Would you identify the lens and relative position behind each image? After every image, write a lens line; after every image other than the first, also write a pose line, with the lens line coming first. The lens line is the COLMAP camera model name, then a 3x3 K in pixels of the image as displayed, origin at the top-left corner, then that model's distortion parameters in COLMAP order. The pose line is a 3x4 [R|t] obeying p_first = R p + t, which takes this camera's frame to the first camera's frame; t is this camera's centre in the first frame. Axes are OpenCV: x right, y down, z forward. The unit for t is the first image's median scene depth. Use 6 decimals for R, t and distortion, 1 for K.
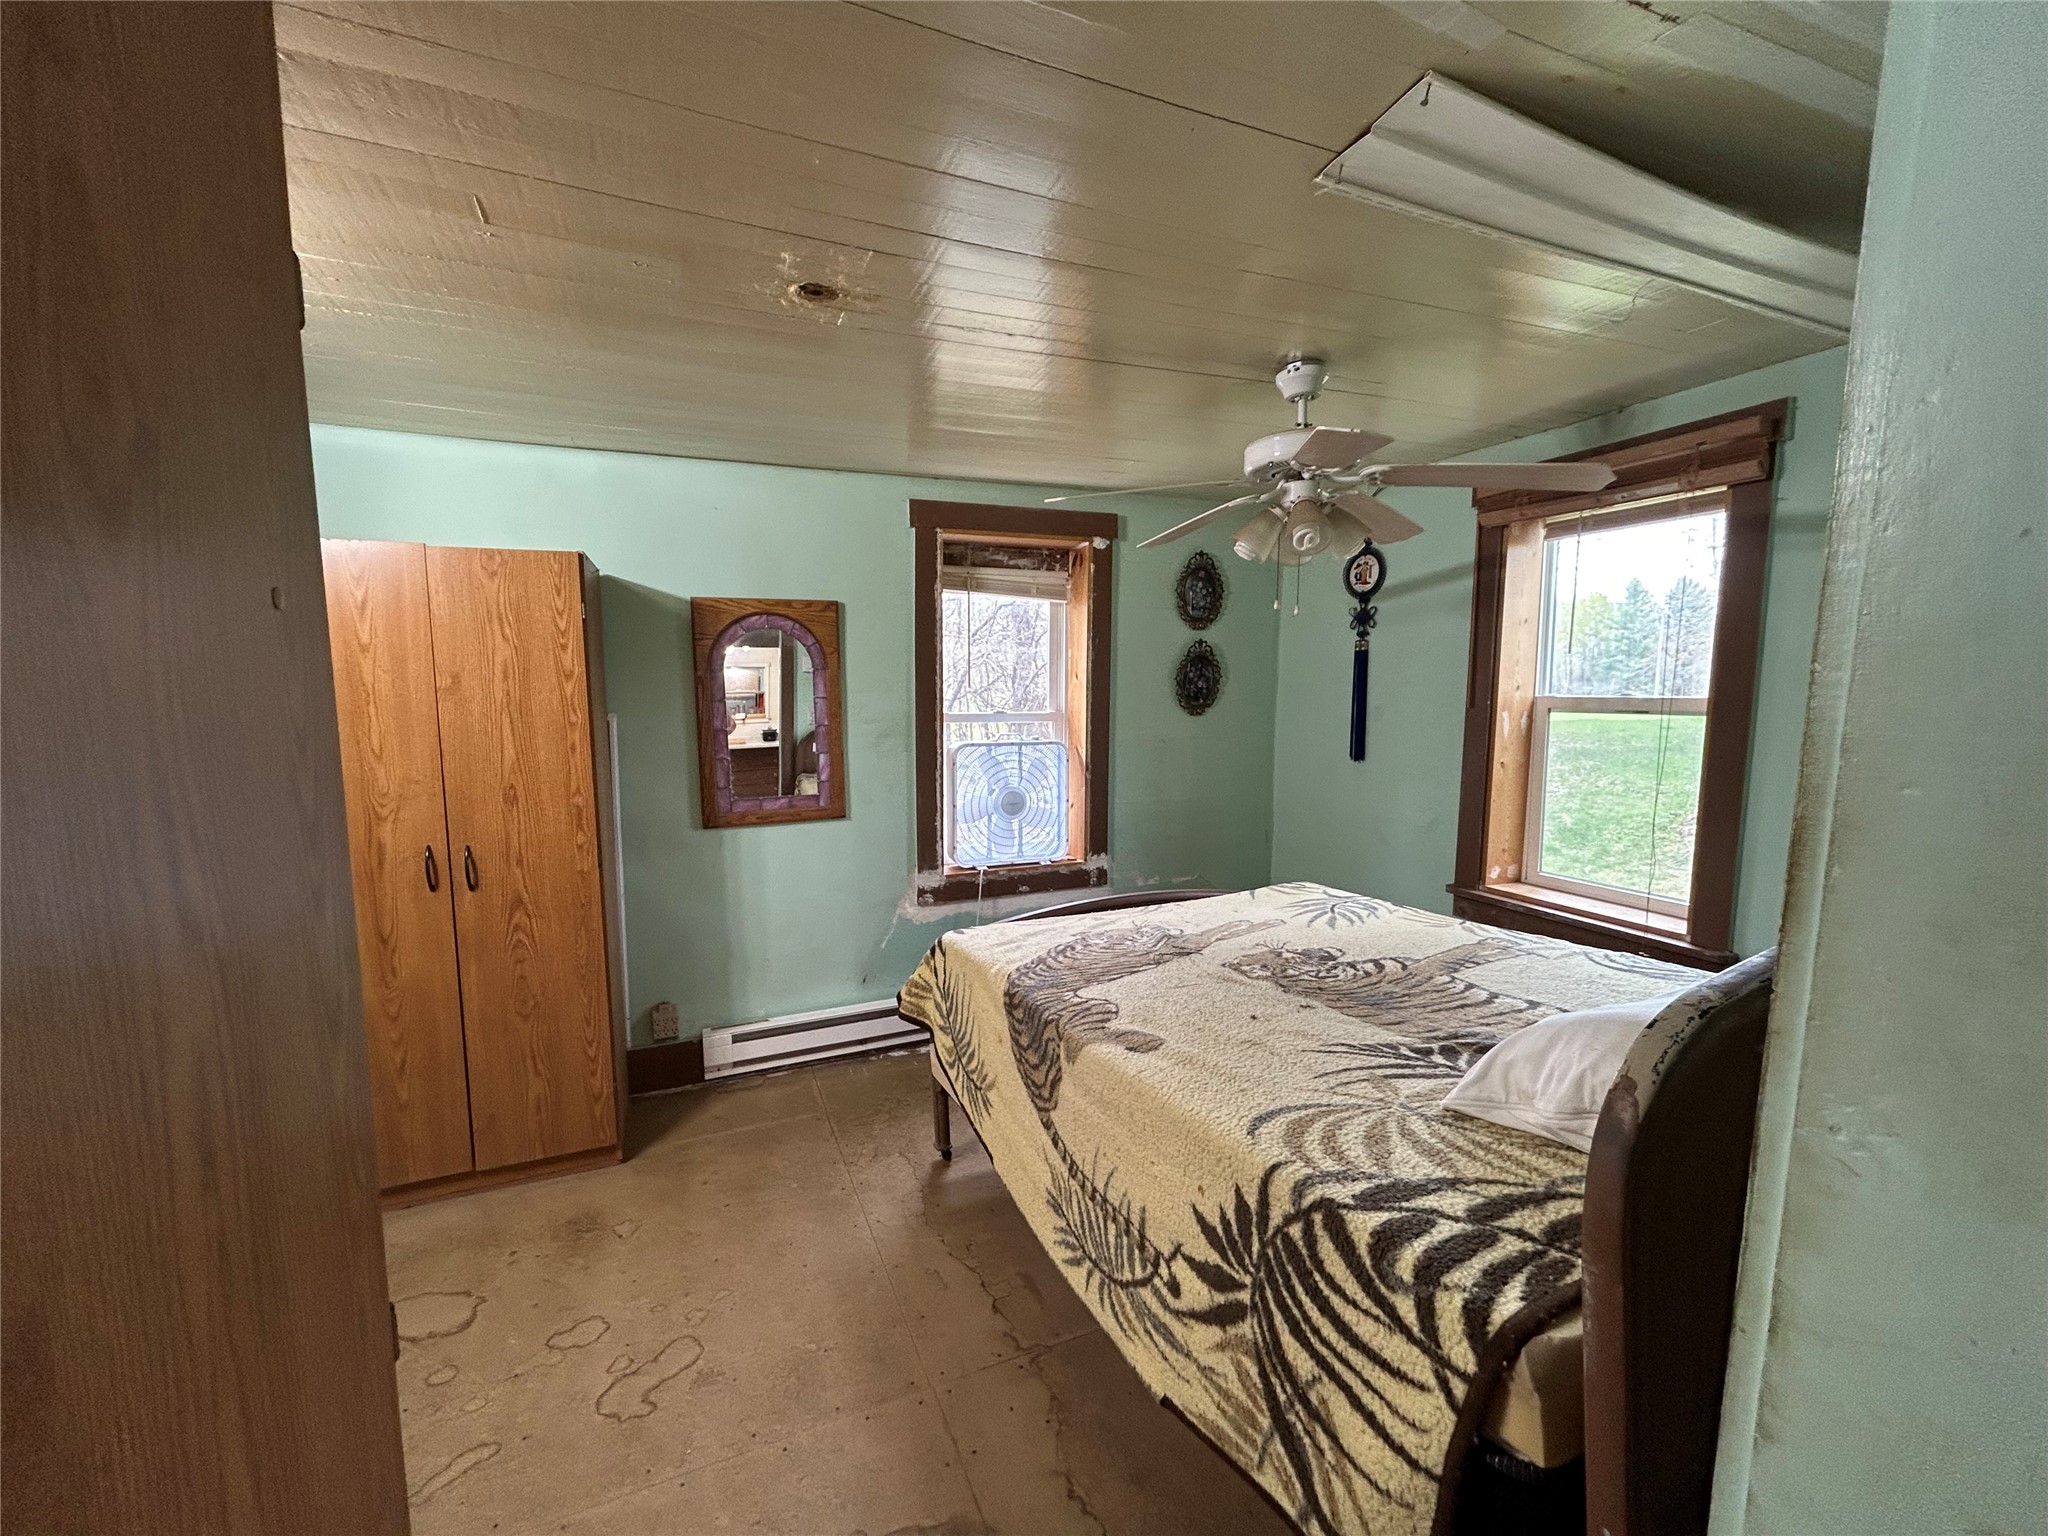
lens RADIAL K [[826.2, 0, 1017.3], [0, 826.2, 769.5], [0, 0, 1]] dist [0.001663, 0.000311]
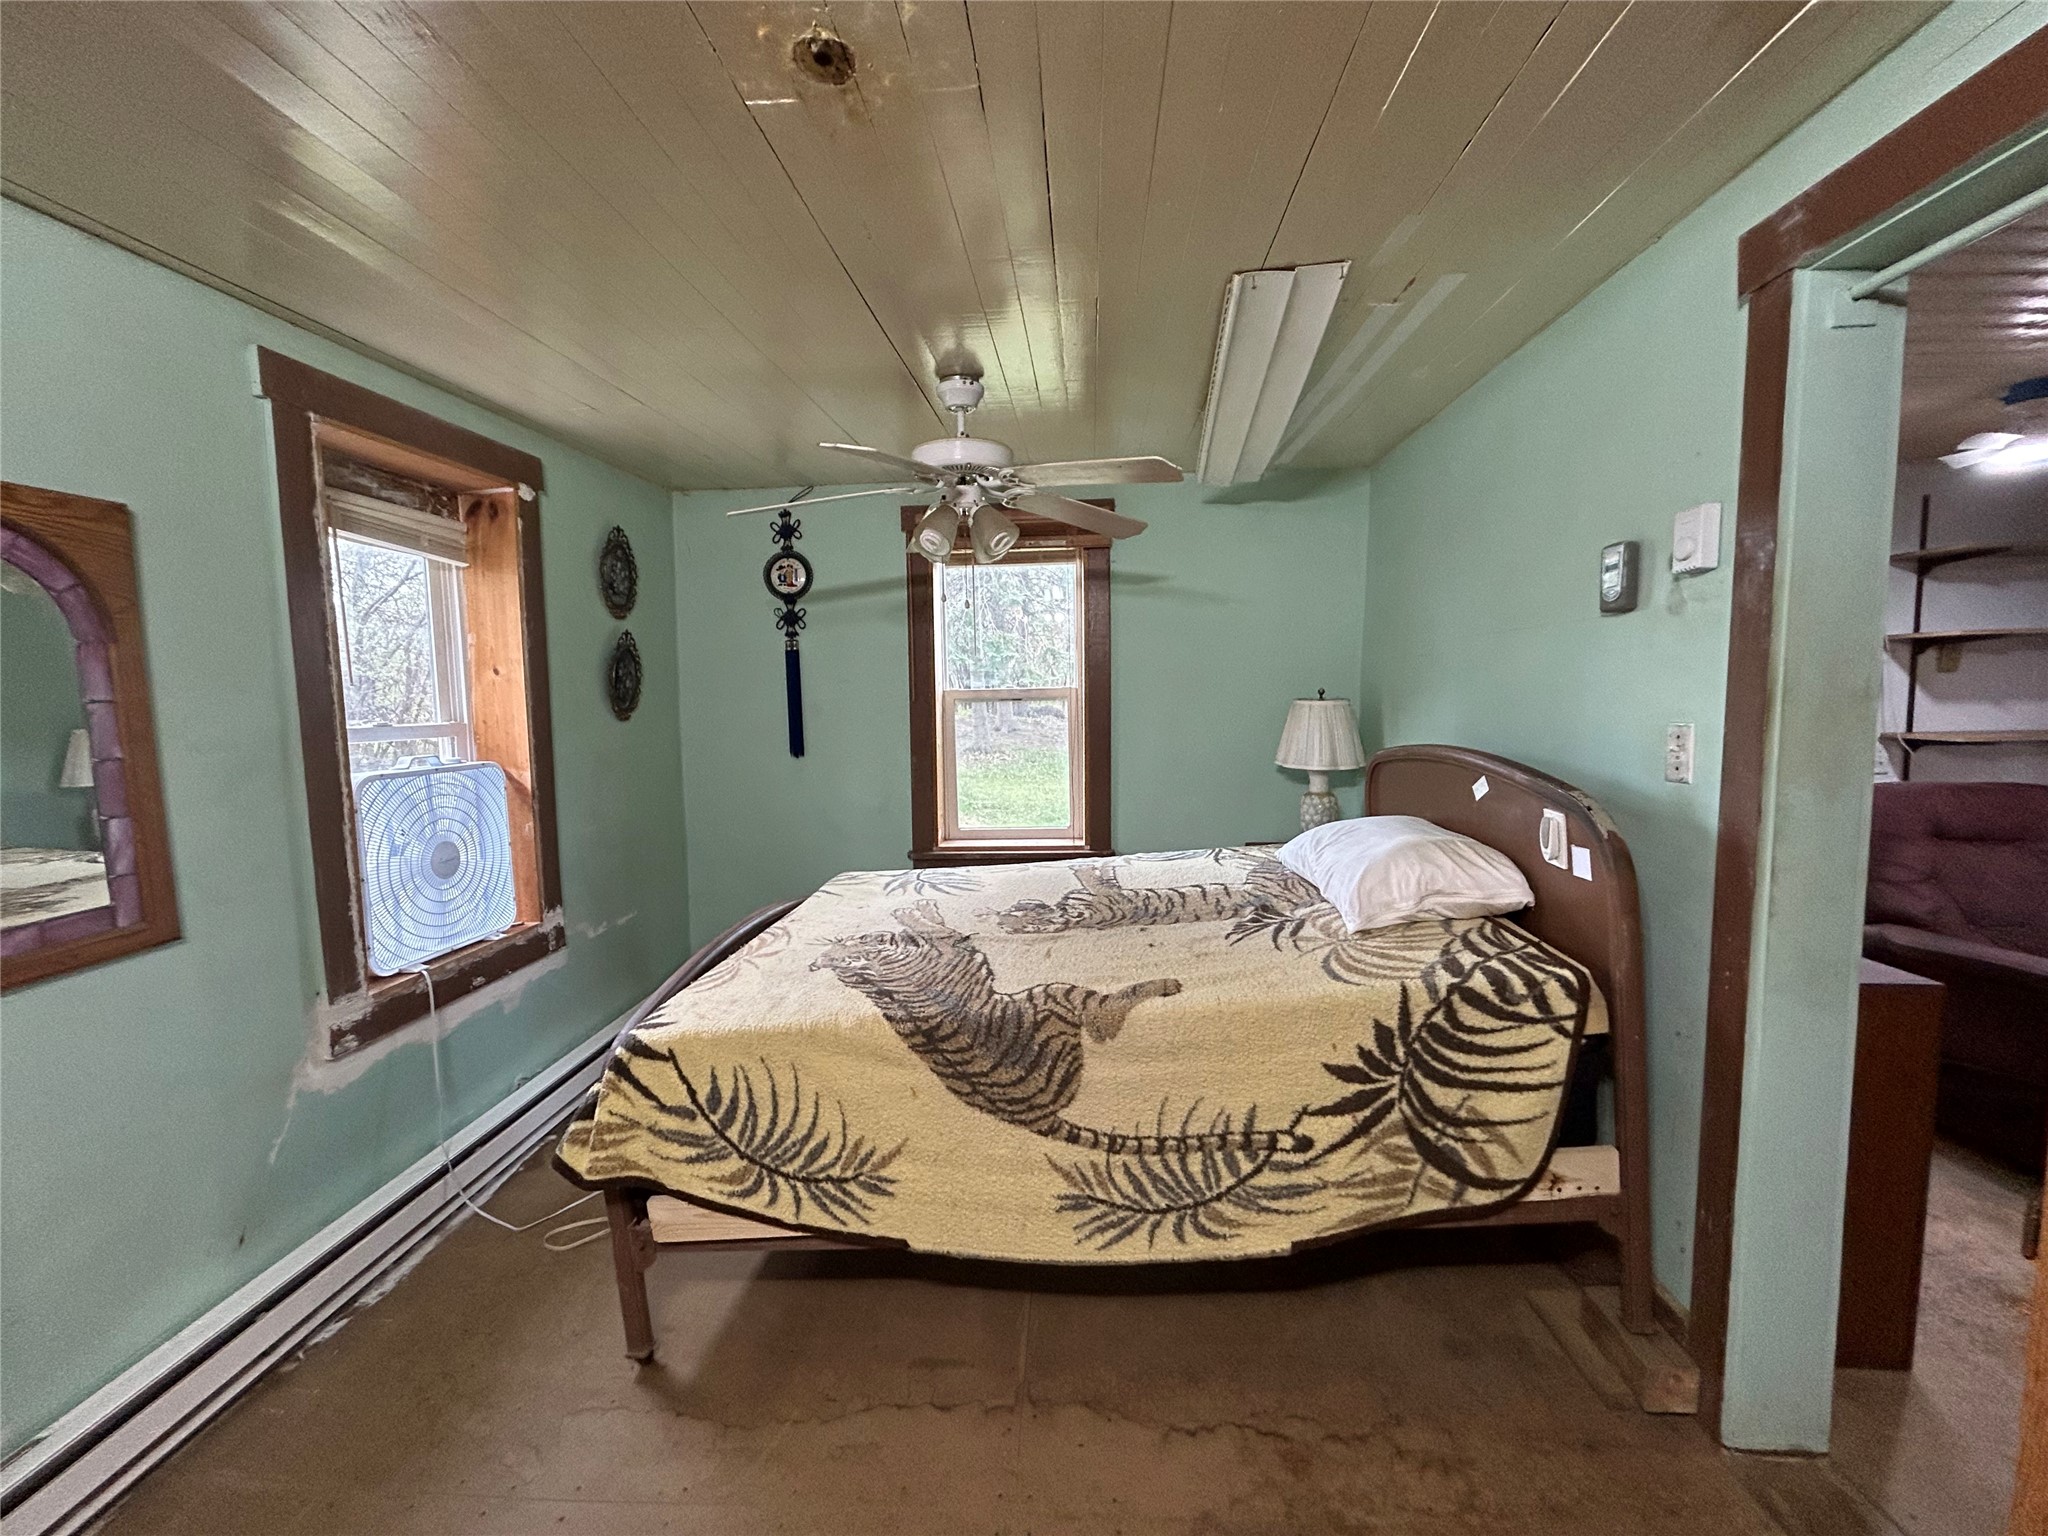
lens RADIAL K [[826.2, 0, 1025.7], [0, 826.2, 768.2], [0, 0, 1]] dist [0.001663, 0.000311]
pose [[0.449240, -0.088001, 0.889067, -0.530276], [0.108750, 0.993123, 0.043350, -0.014486], [-0.886768, 0.077212, 0.455721, 0.388611]]
